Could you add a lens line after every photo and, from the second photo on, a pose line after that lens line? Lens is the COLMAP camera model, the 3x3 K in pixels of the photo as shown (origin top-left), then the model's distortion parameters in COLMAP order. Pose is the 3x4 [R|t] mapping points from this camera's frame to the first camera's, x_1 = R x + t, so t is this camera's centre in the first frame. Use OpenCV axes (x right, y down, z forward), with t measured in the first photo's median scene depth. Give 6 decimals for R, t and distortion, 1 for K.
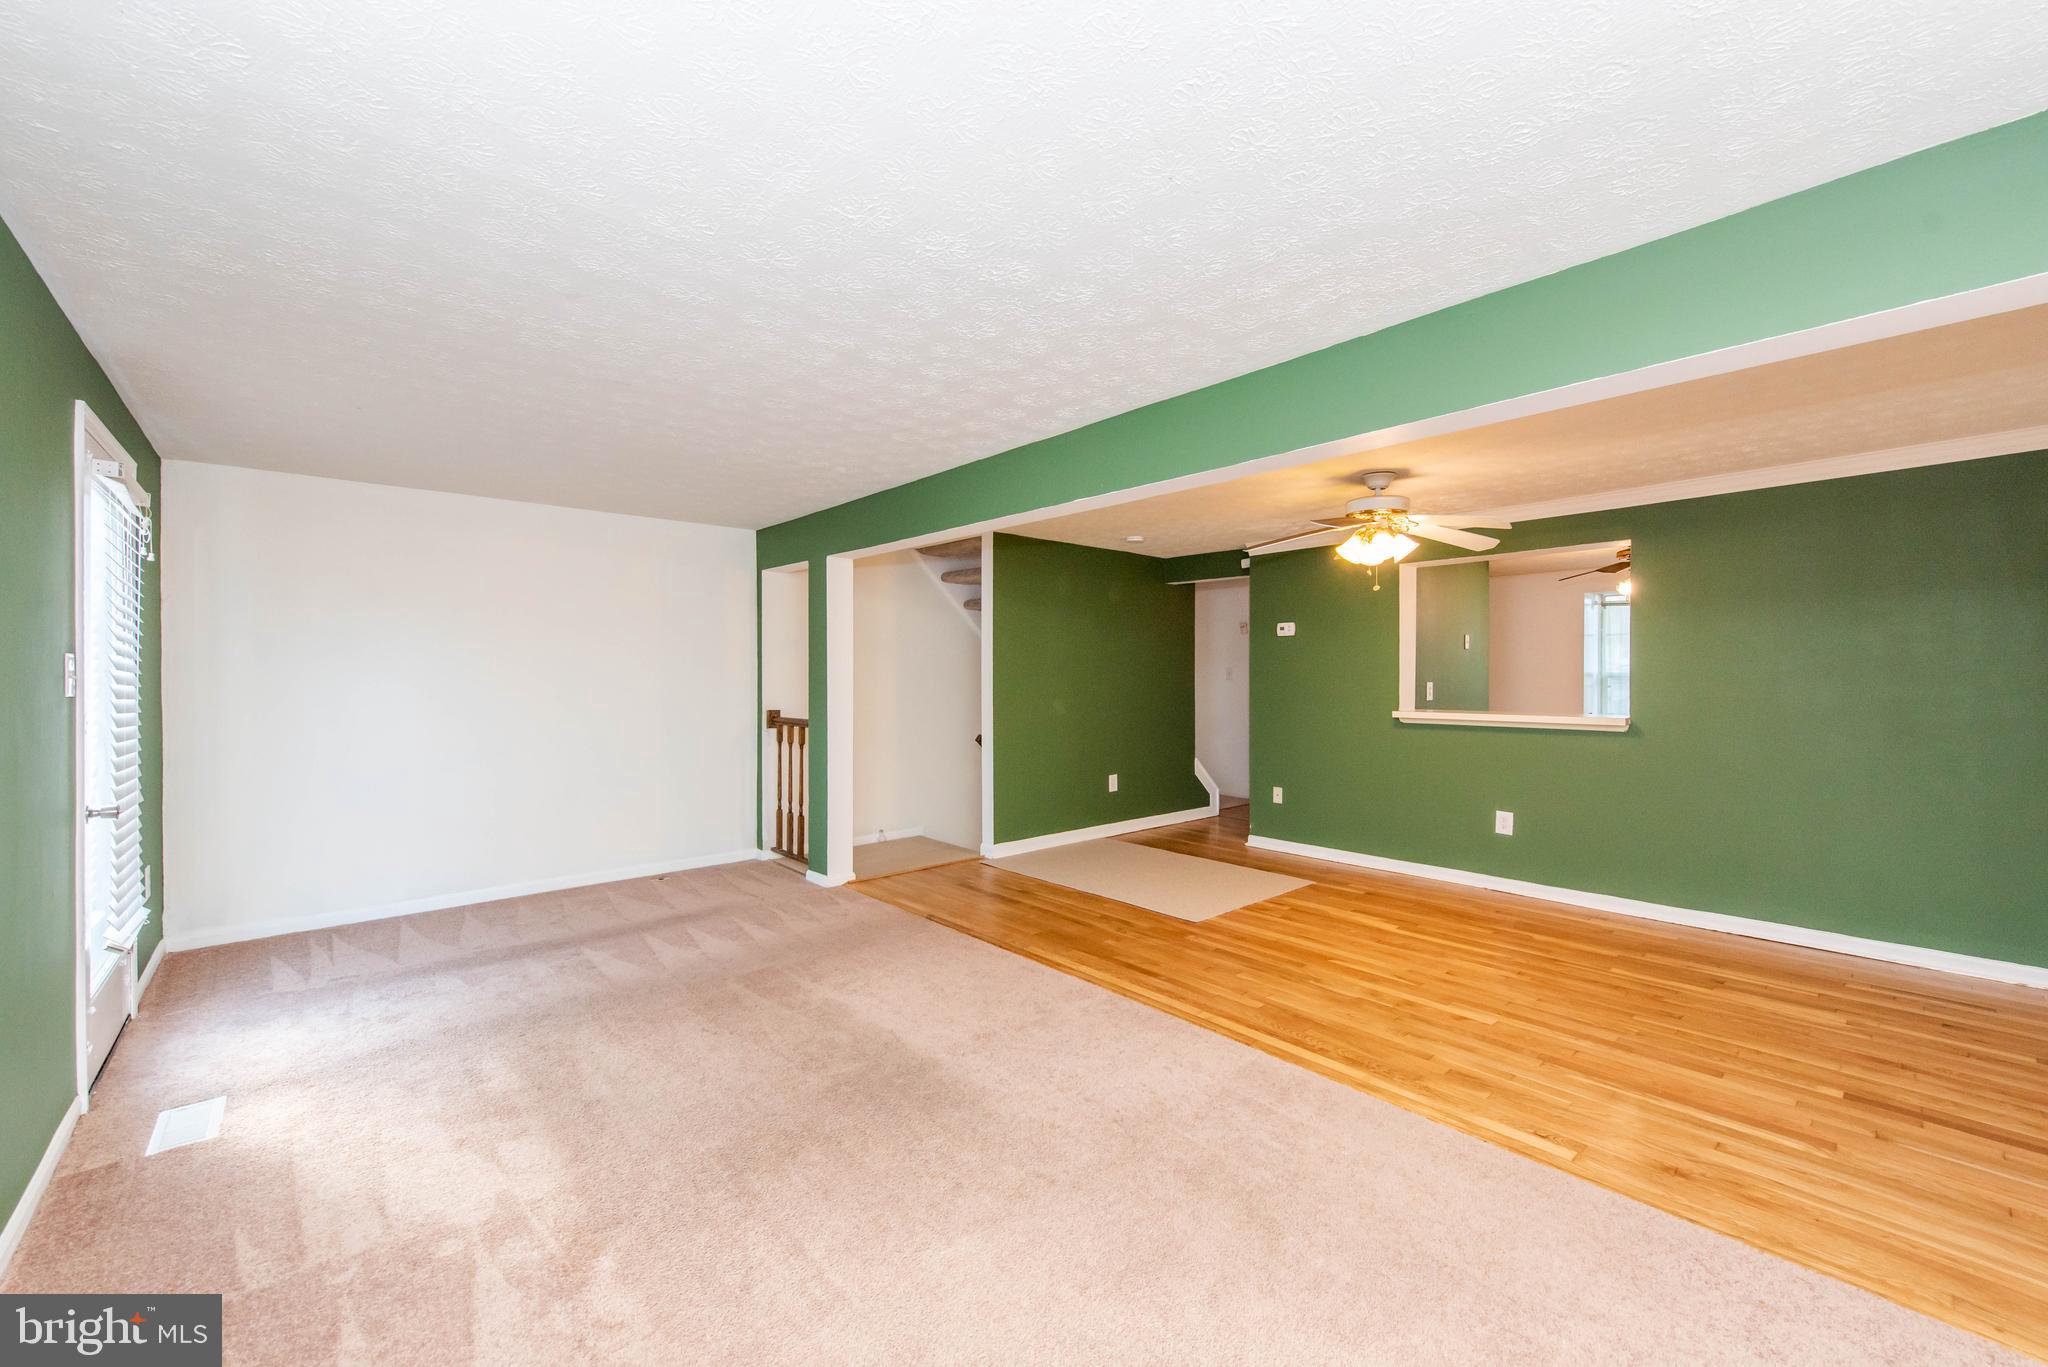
lens RADIAL K [[800.3, 0, 1020.2], [0, 800.3, 694.9], [0, 0, 1]] dist [0.016034, -0.003468]
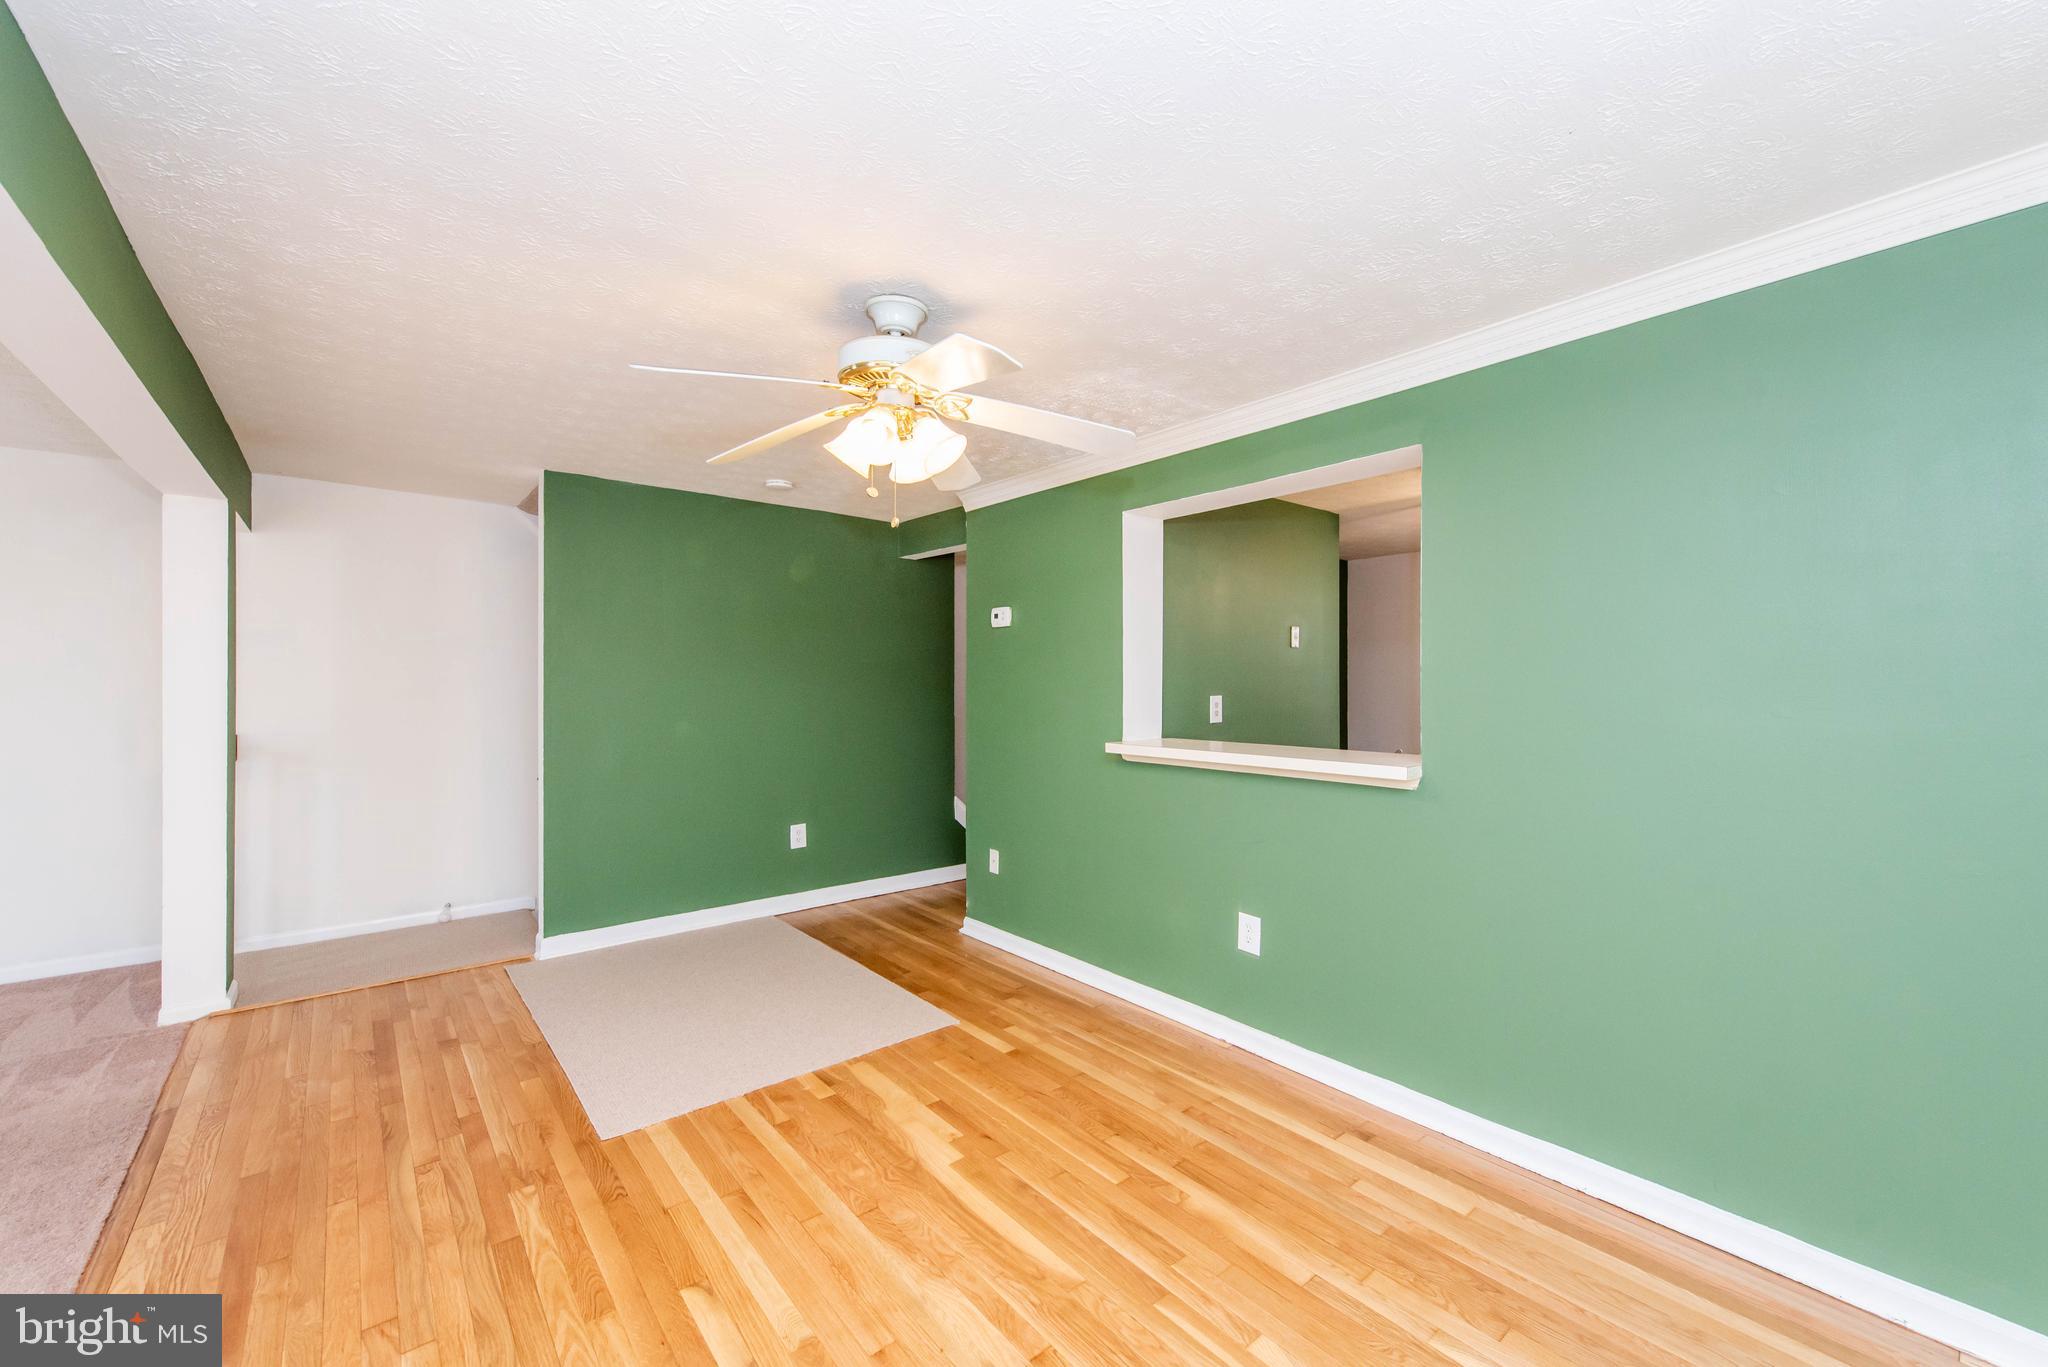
lens RADIAL K [[800.3, 0, 1029.6], [0, 800.3, 685.7], [0, 0, 1]] dist [0.016034, -0.003468]
pose [[0.999569, 0.004352, -0.029043, 0.530706], [-0.004932, 0.999789, -0.019930, -0.015334], [0.028951, 0.020064, 0.999379, 0.461660]]
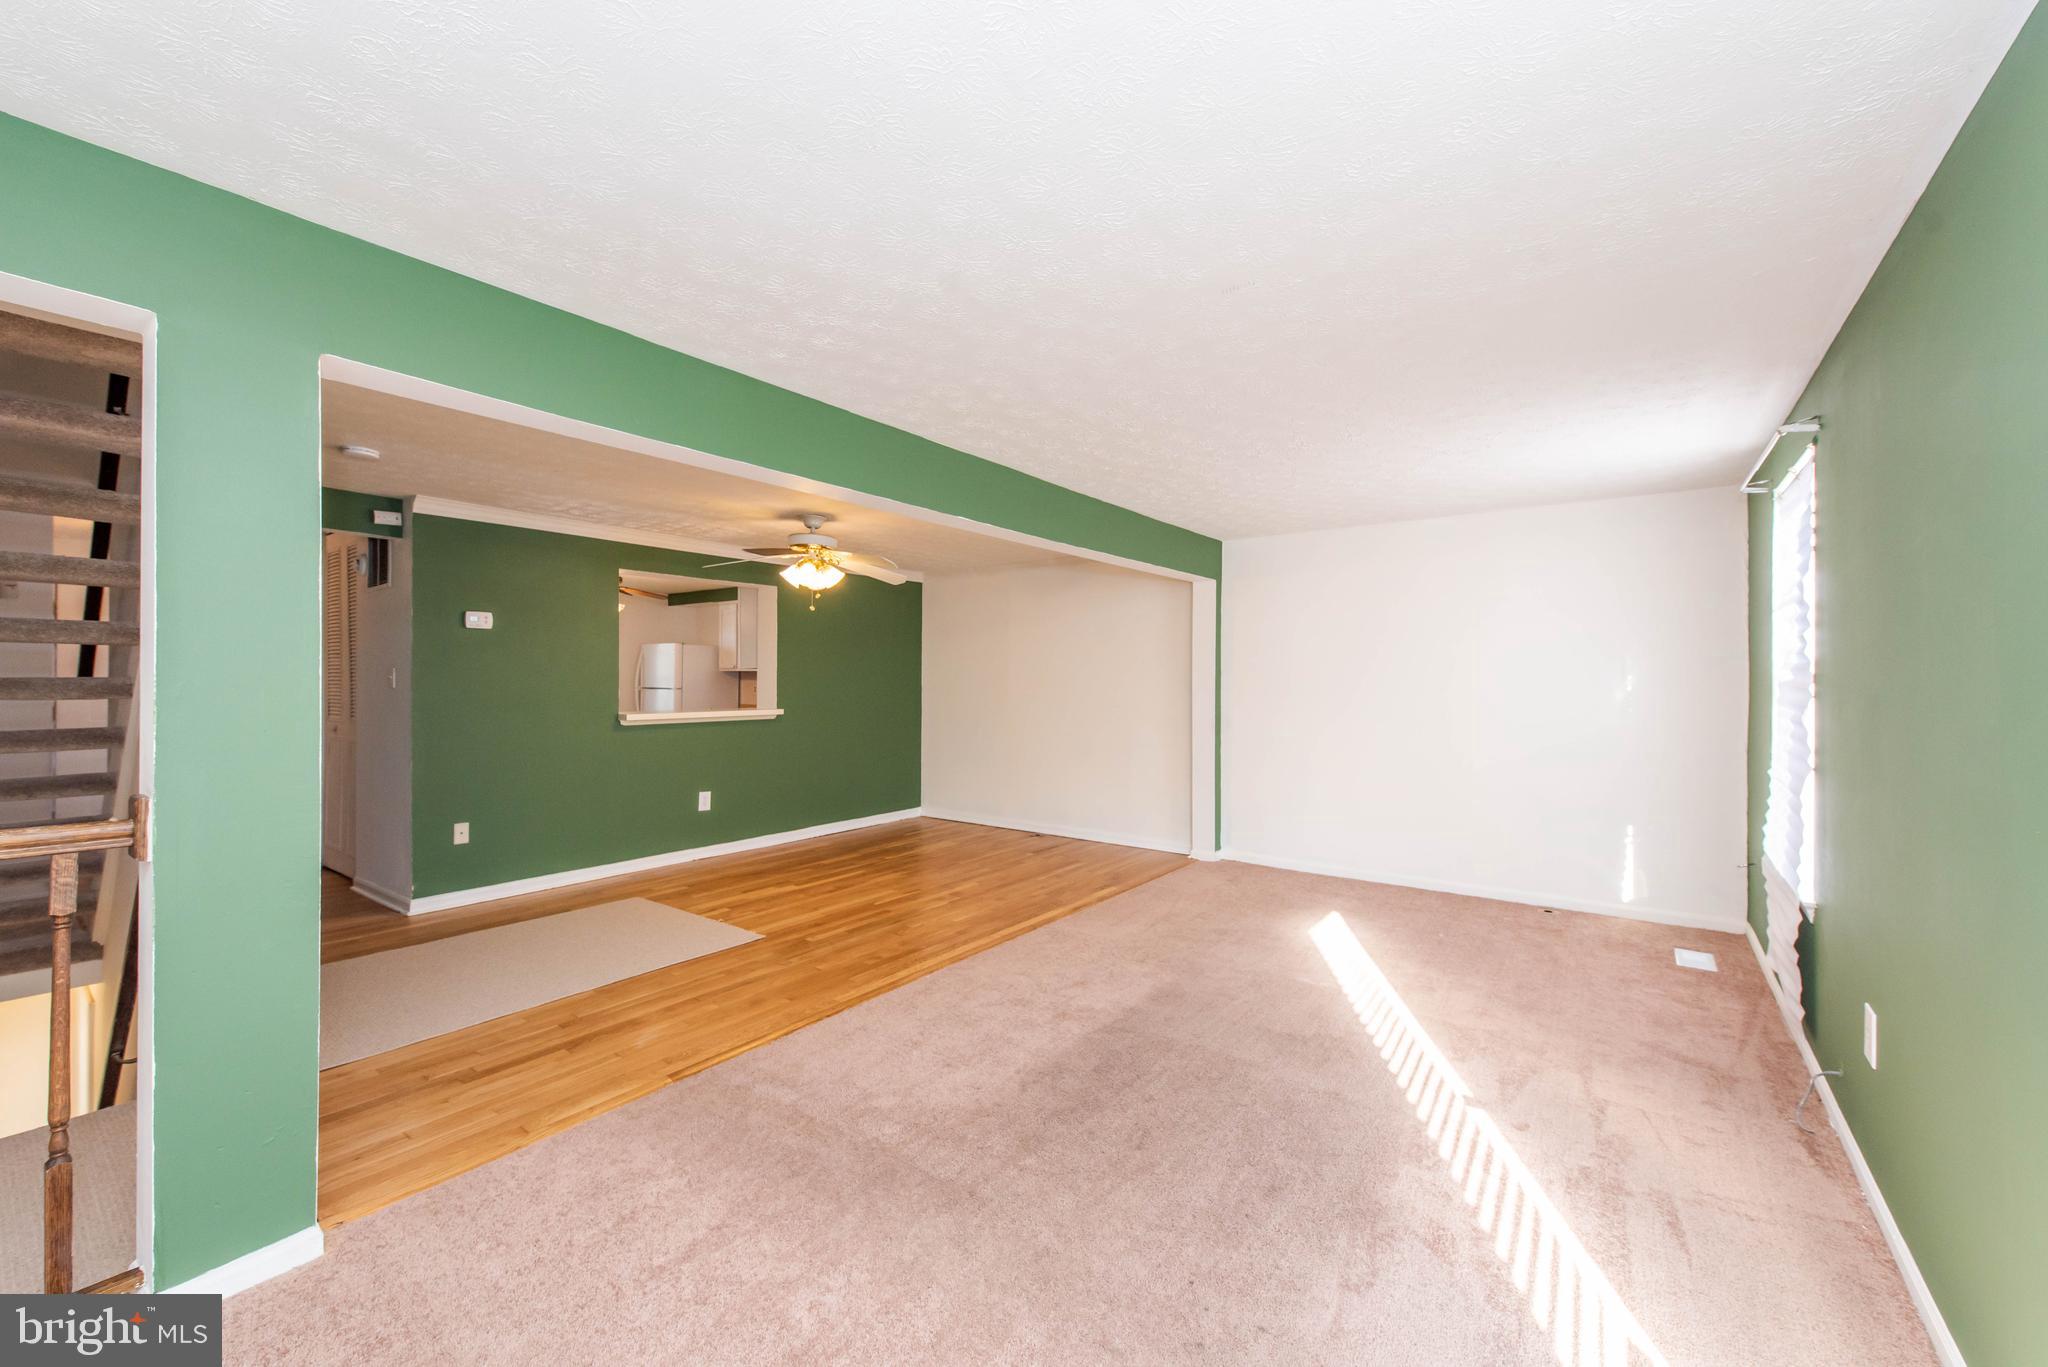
lens RADIAL K [[800.3, 0, 1042.0], [0, 800.3, 679.2], [0, 0, 1]] dist [0.016034, -0.003468]
pose [[-0.228394, 0.004764, 0.973557, -0.801202], [0.017798, 0.999841, -0.000717, -0.016928], [-0.973406, 0.017164, -0.228443, 0.906236]]
